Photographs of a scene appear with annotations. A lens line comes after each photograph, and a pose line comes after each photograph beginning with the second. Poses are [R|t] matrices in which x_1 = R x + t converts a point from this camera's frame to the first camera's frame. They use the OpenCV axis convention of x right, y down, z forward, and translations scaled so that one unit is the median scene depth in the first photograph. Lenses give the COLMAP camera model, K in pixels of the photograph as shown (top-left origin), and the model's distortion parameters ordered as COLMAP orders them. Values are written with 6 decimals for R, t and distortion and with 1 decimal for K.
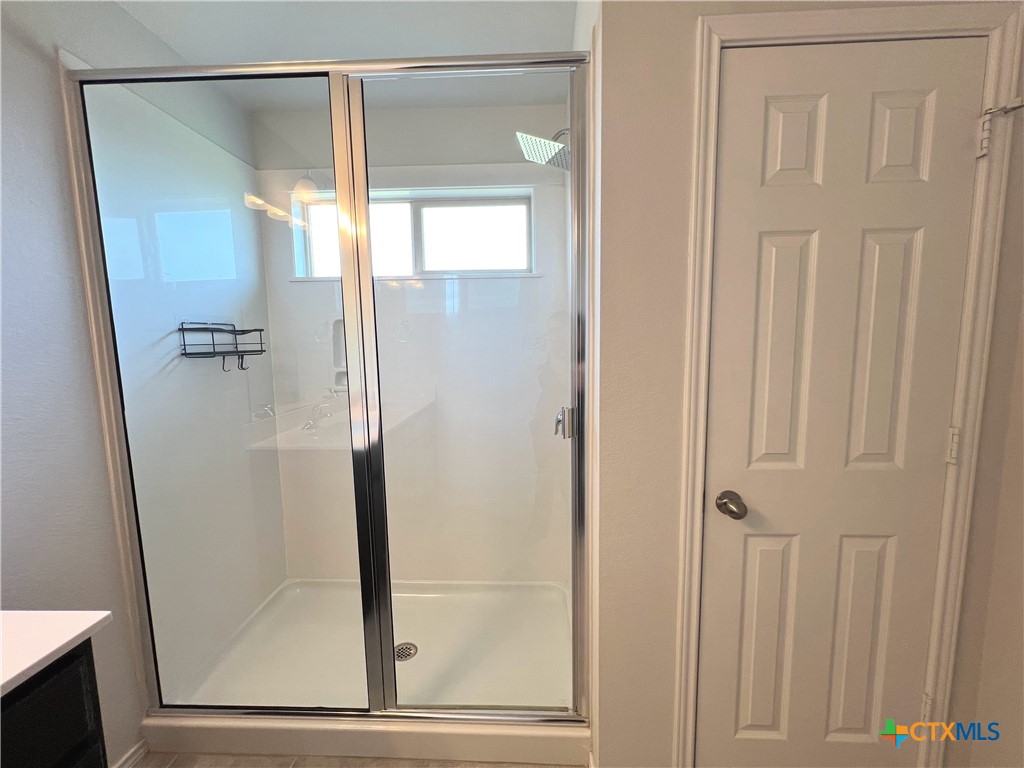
lens RADIAL K [[408.6, 0, 512.2], [0, 408.6, 383.4], [0, 0, 1]] dist [0.002322, 0.000491]
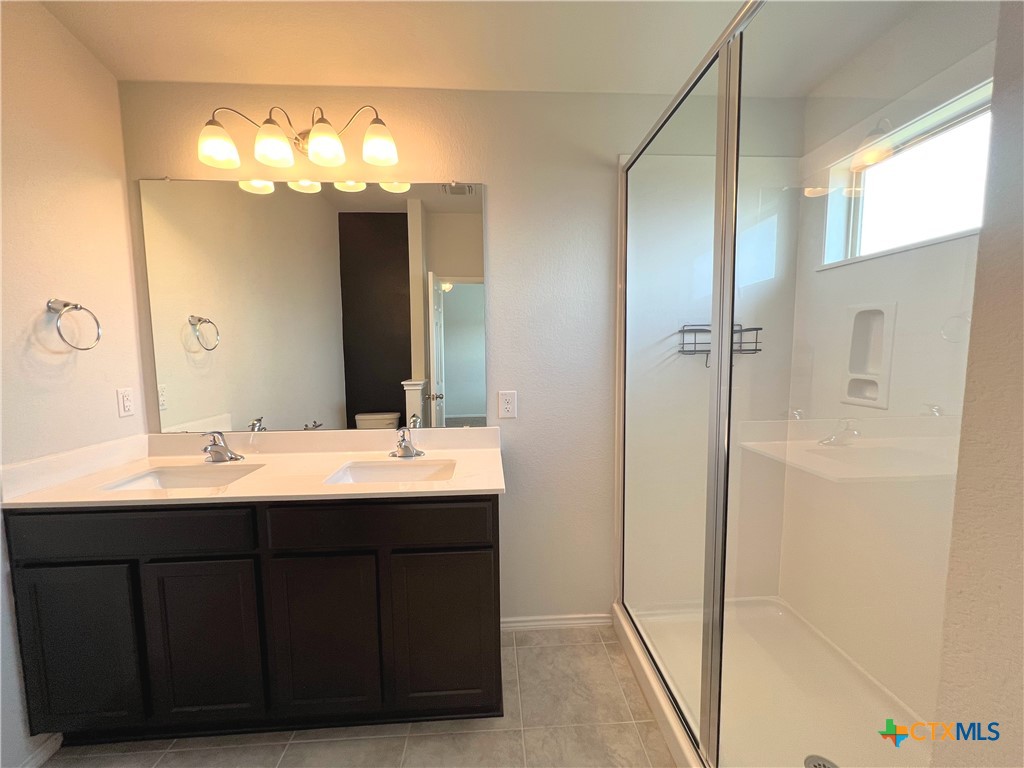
lens RADIAL K [[408.6, 0, 509.8], [0, 408.6, 386.5], [0, 0, 1]] dist [0.002322, 0.000491]
pose [[0.096223, 0.105557, -0.989747, 0.329056], [-0.096770, 0.990643, 0.096245, -0.030270], [0.990645, 0.086517, 0.105538, 0.320722]]
